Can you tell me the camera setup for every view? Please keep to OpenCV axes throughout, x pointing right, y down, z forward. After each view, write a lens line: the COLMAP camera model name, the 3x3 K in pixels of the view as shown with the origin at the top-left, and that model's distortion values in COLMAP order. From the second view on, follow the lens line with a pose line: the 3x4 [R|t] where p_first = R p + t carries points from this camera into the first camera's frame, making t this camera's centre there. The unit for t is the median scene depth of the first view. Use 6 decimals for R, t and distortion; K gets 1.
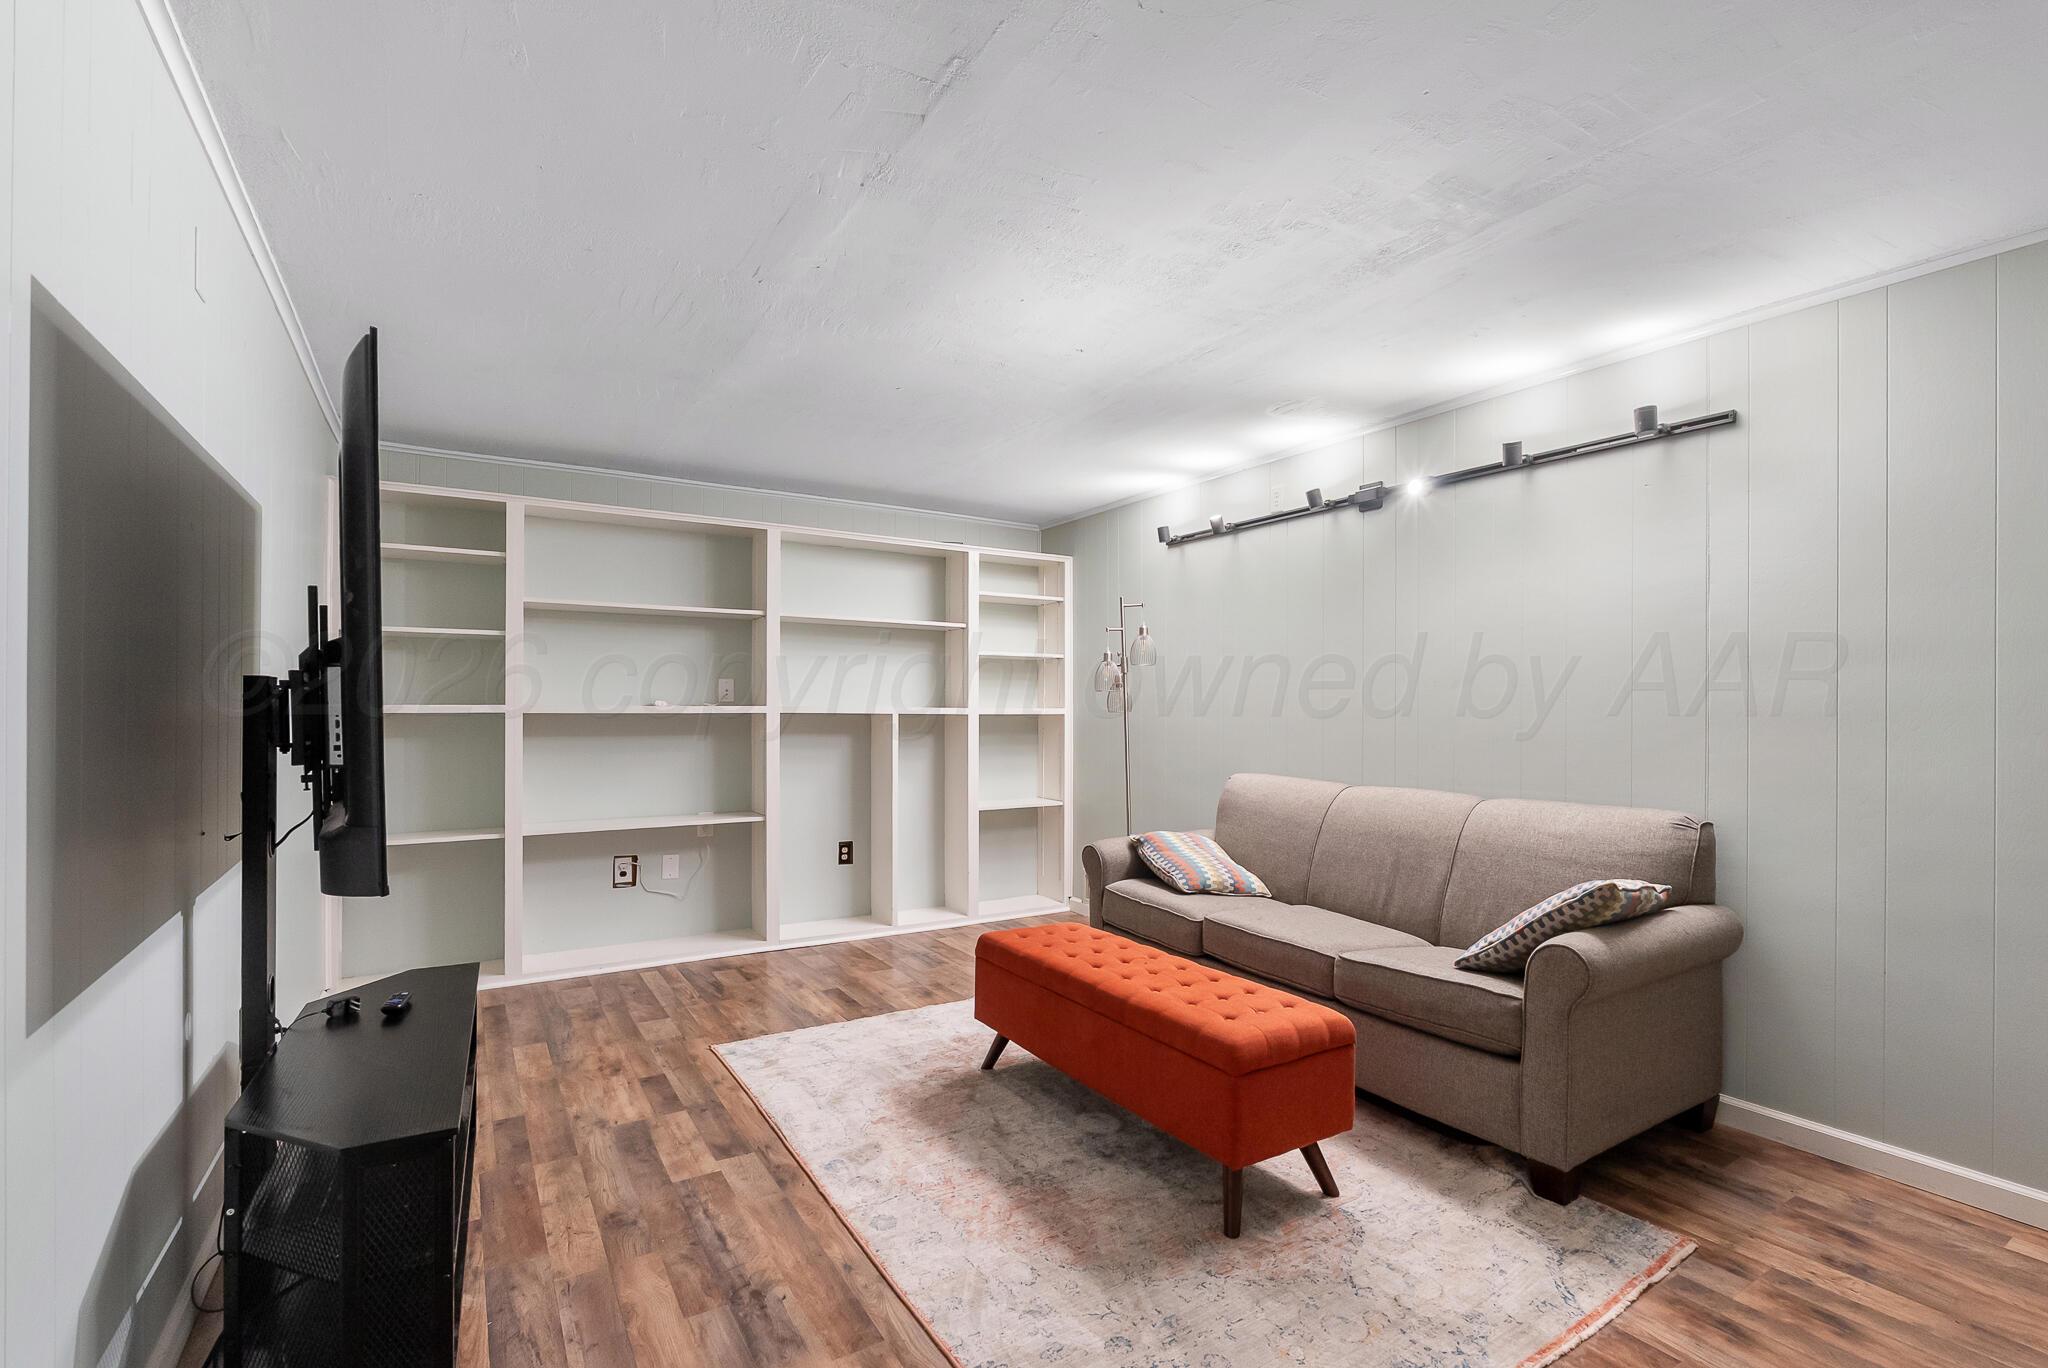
lens RADIAL K [[908.7, 0, 1026.7], [0, 908.7, 703.9], [0, 0, 1]] dist [-0.003397, 0.000368]
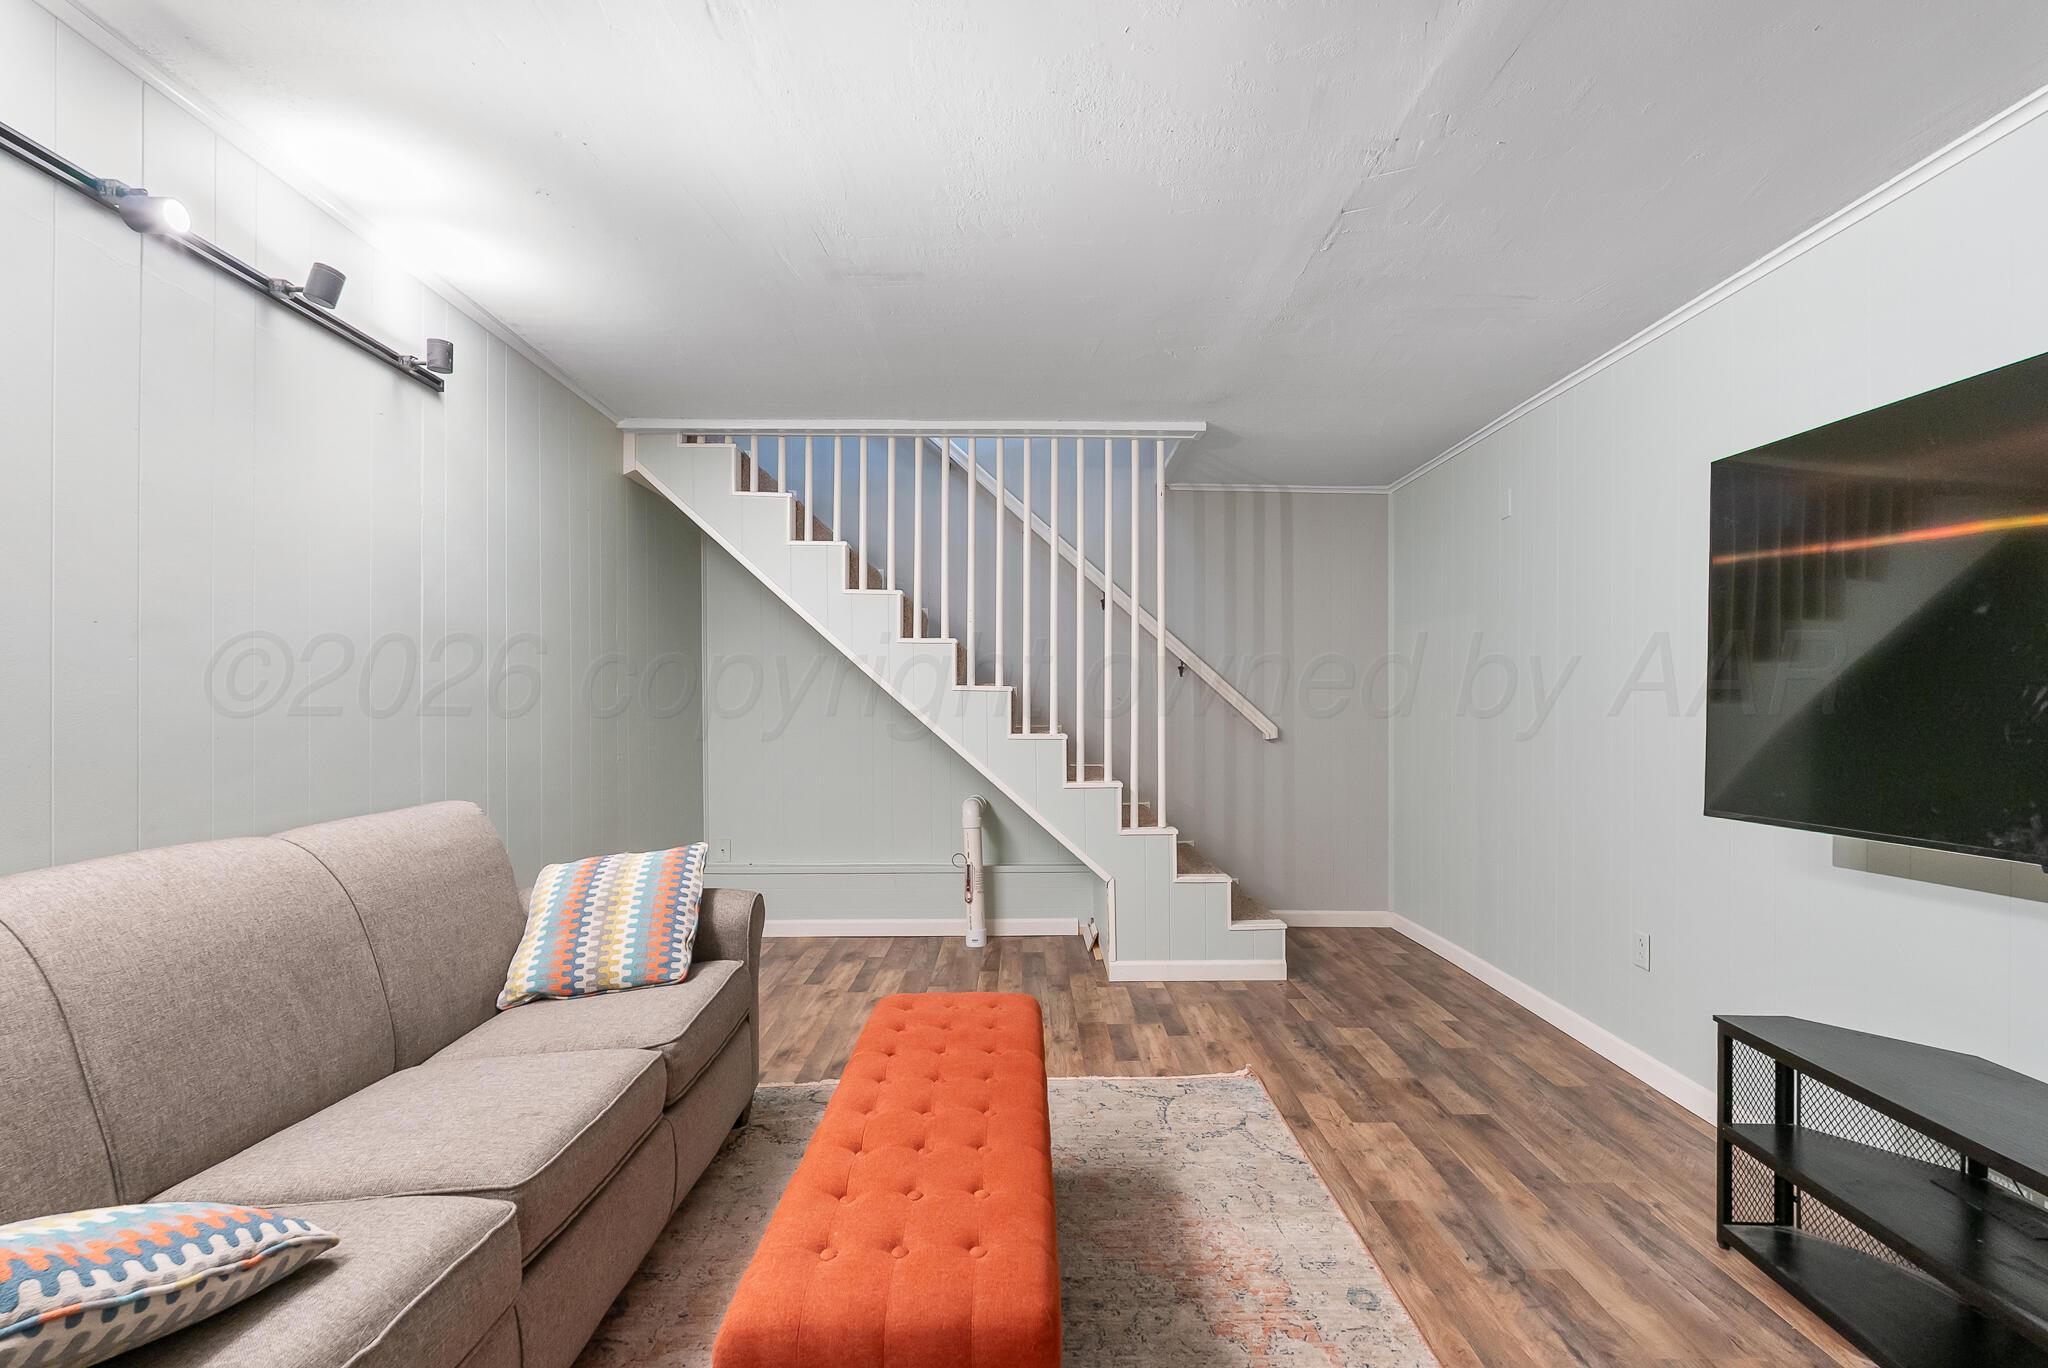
lens RADIAL K [[908.7, 0, 1032.1], [0, 908.7, 692.0], [0, 0, 1]] dist [-0.003397, 0.000368]
pose [[-0.852305, 0.000894, 0.523044, -0.382496], [-0.010585, 0.999764, -0.018956, 0.027898], [-0.522938, -0.021693, -0.852095, 2.142458]]
